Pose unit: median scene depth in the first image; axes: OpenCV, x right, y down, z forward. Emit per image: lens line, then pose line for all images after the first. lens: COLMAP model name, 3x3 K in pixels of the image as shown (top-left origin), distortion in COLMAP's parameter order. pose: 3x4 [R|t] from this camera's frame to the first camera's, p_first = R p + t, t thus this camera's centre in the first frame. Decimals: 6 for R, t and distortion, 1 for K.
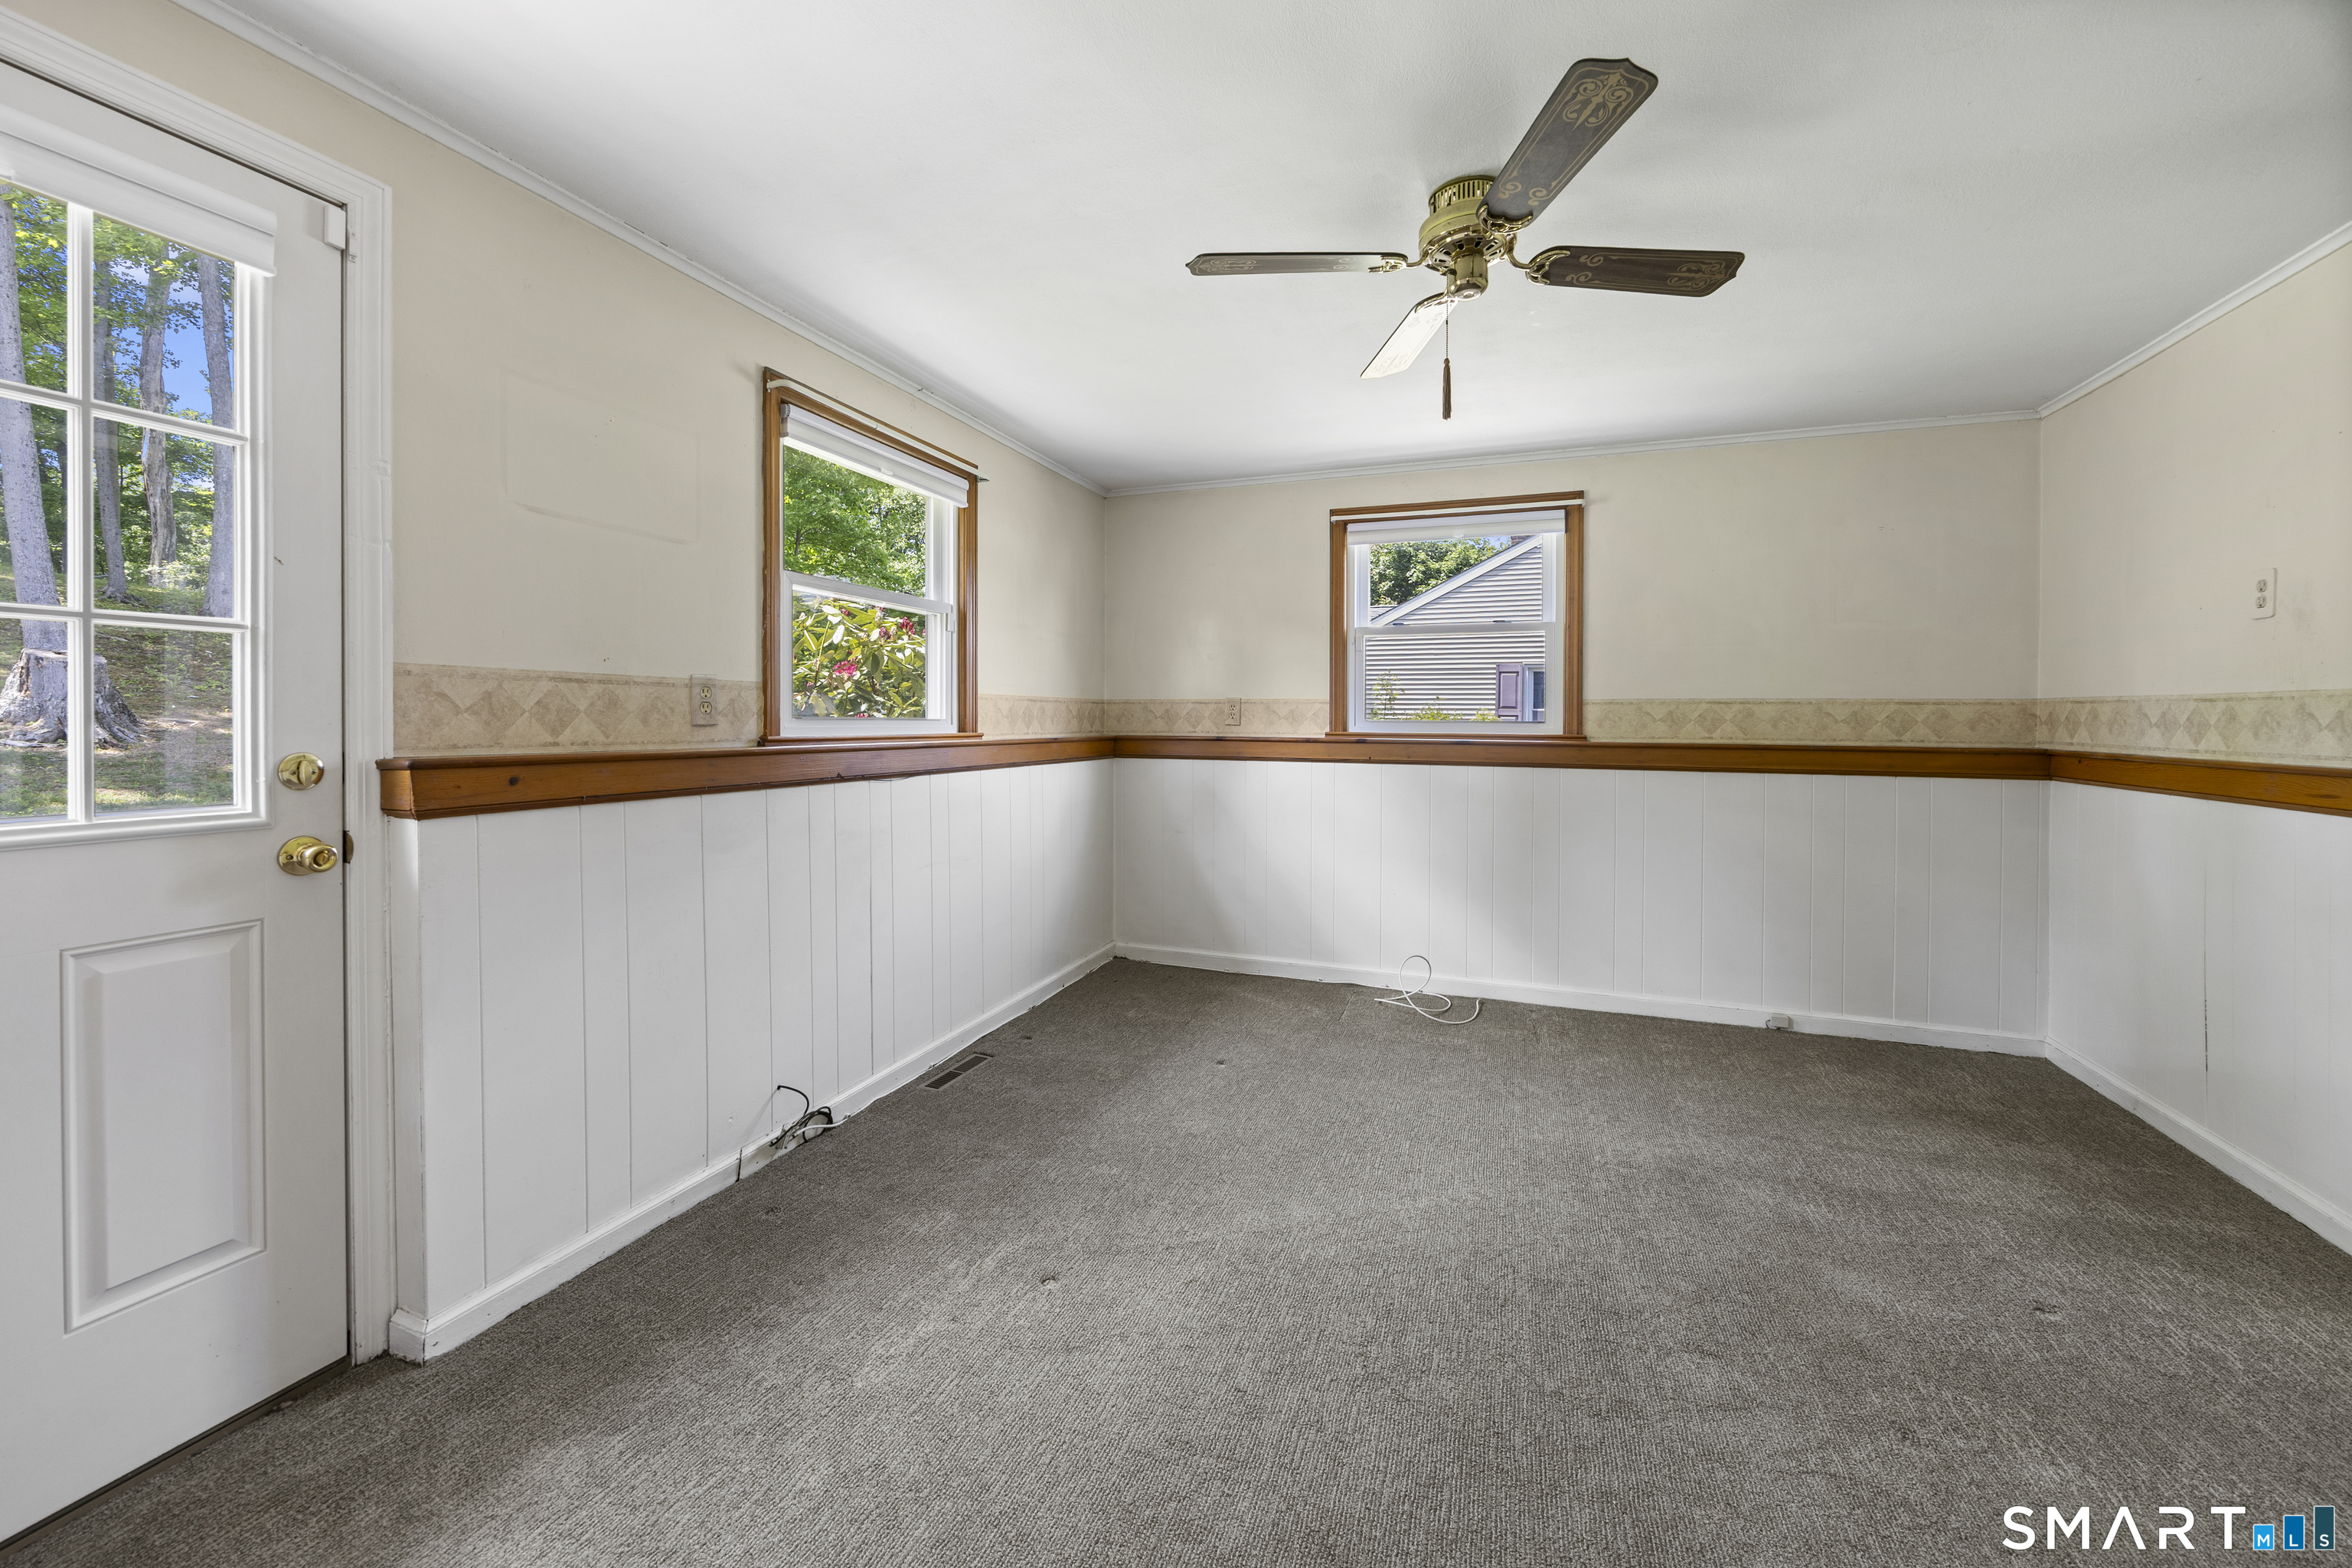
lens RADIAL K [[934.5, 0, 1175.8], [0, 934.5, 703.0], [0, 0, 1]] dist [-0.002044, -0.000036]
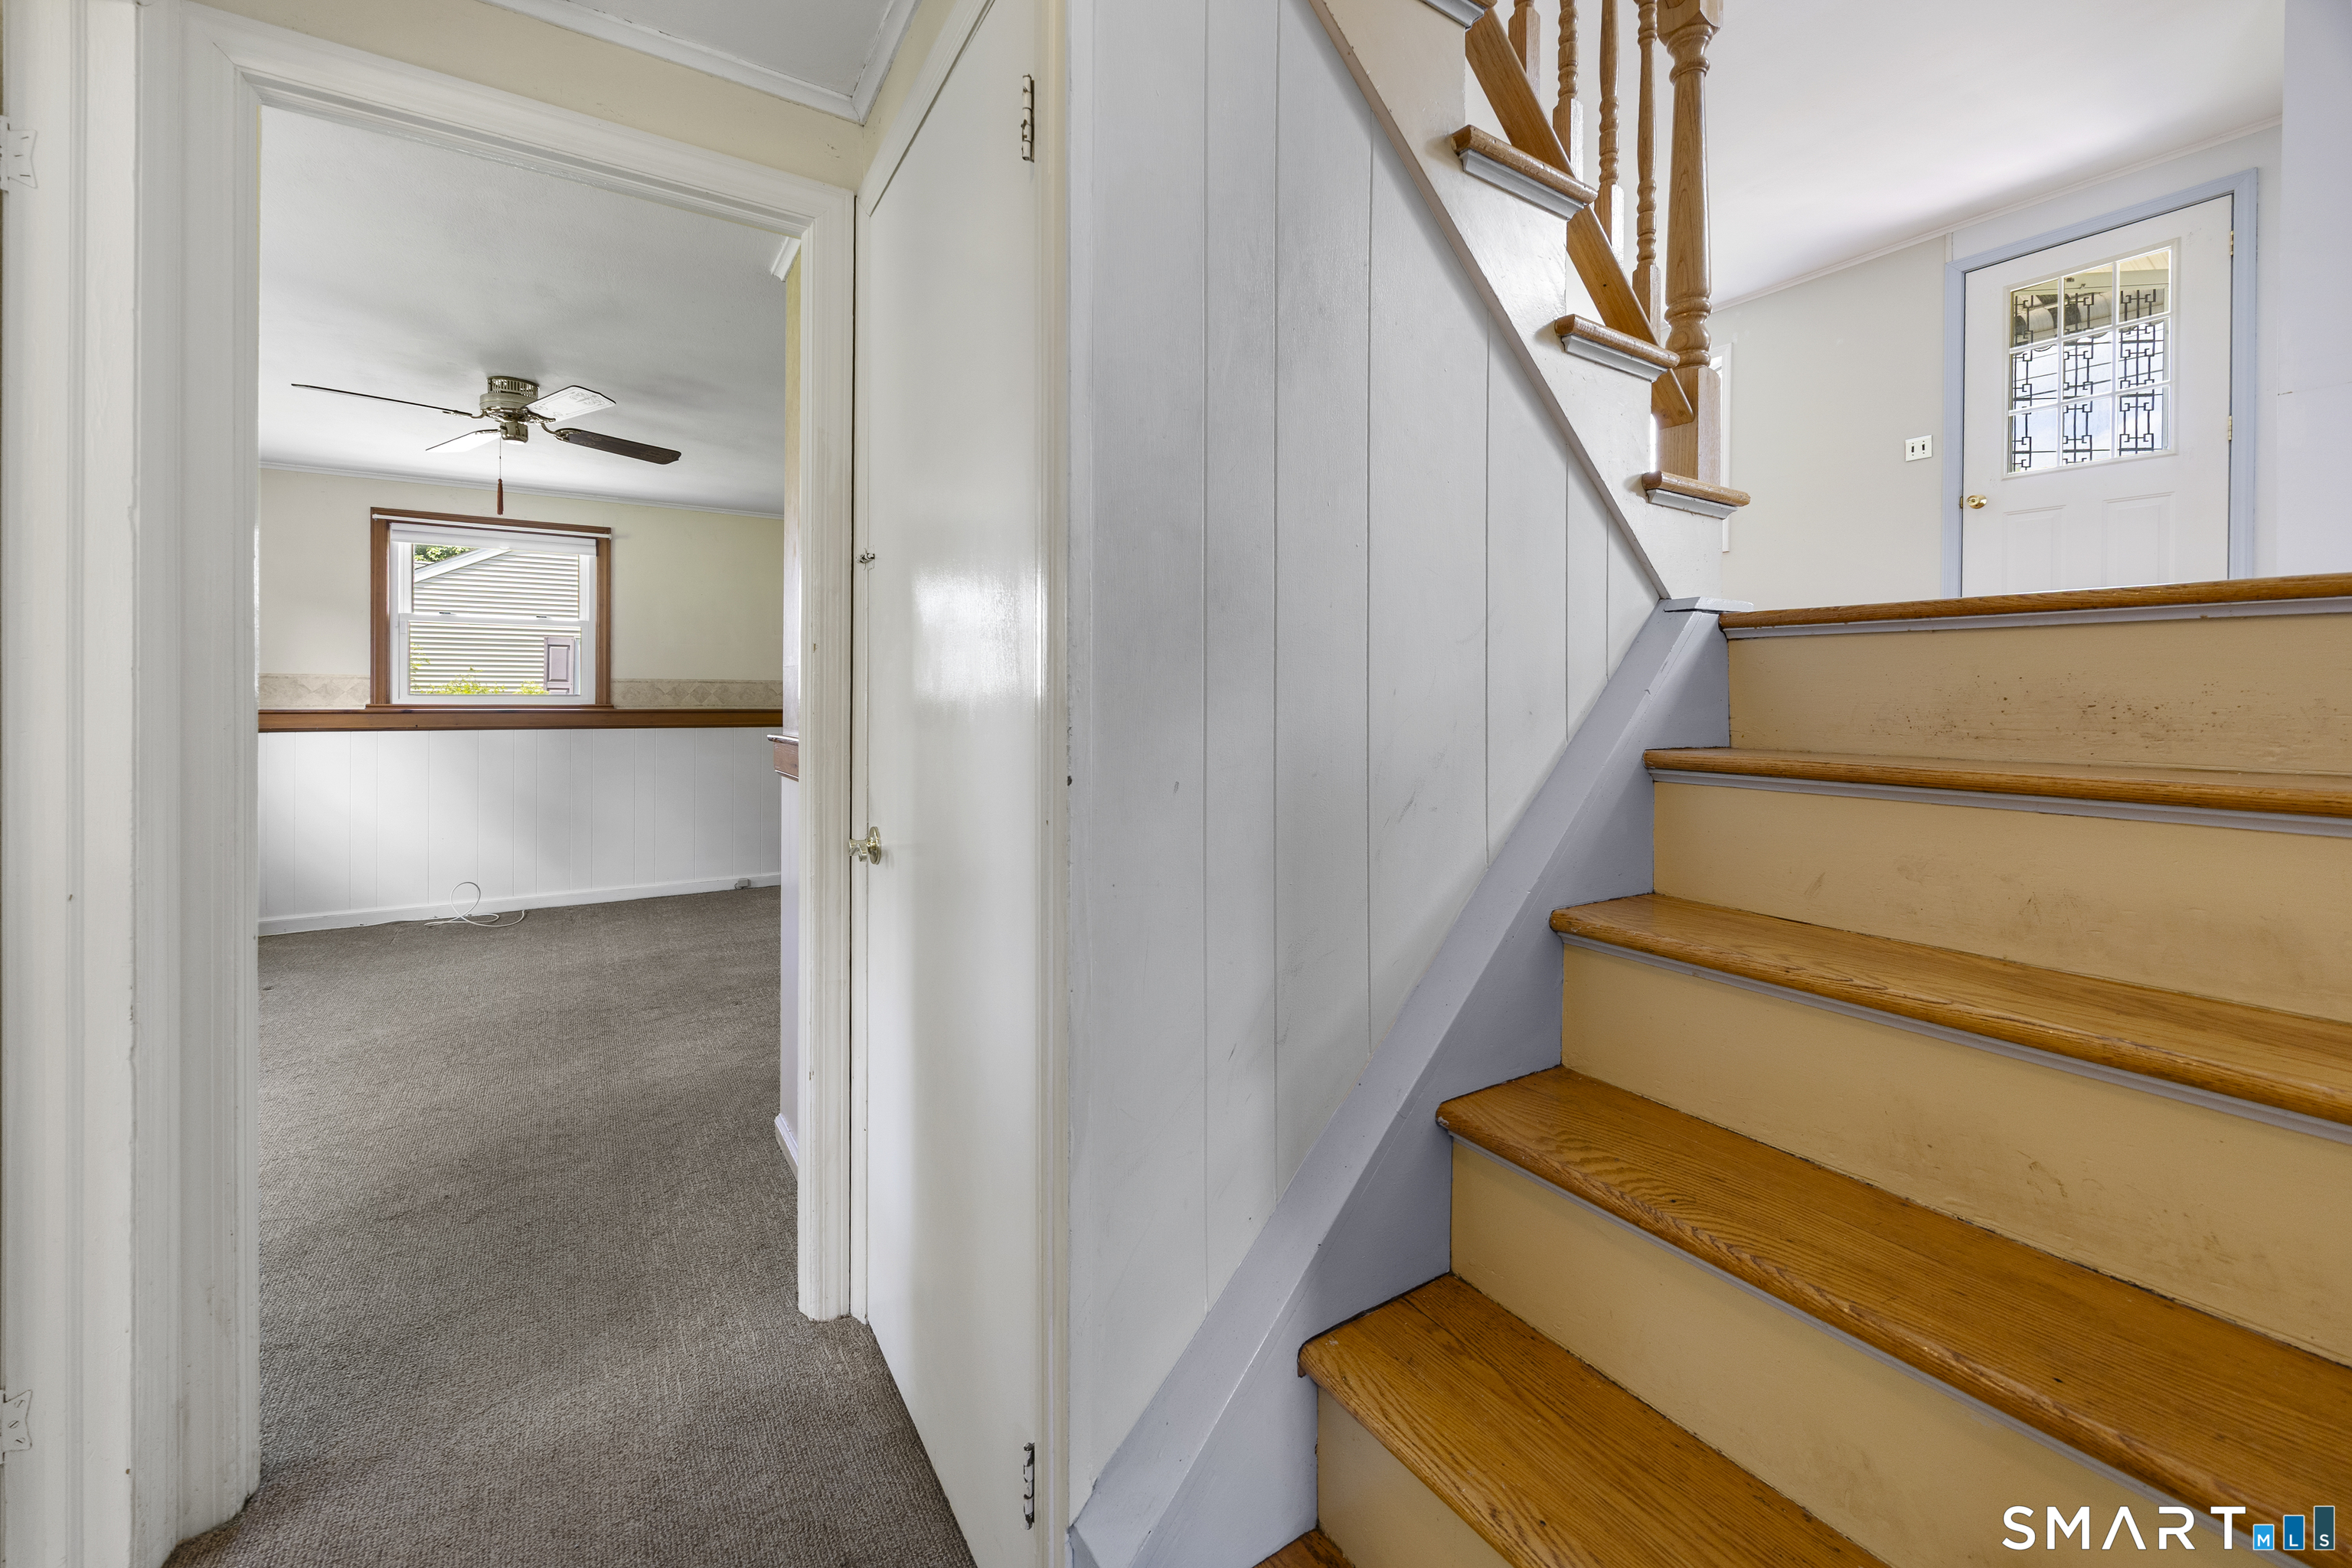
lens RADIAL K [[934.5, 0, 1175.8], [0, 934.5, 703.0], [0, 0, 1]] dist [-0.002044, -0.000036]
pose [[0.604354, -0.008742, 0.796668, -0.159778], [-0.014737, 0.999646, 0.022149, -0.010809], [-0.796580, -0.025126, 0.604011, -0.502120]]
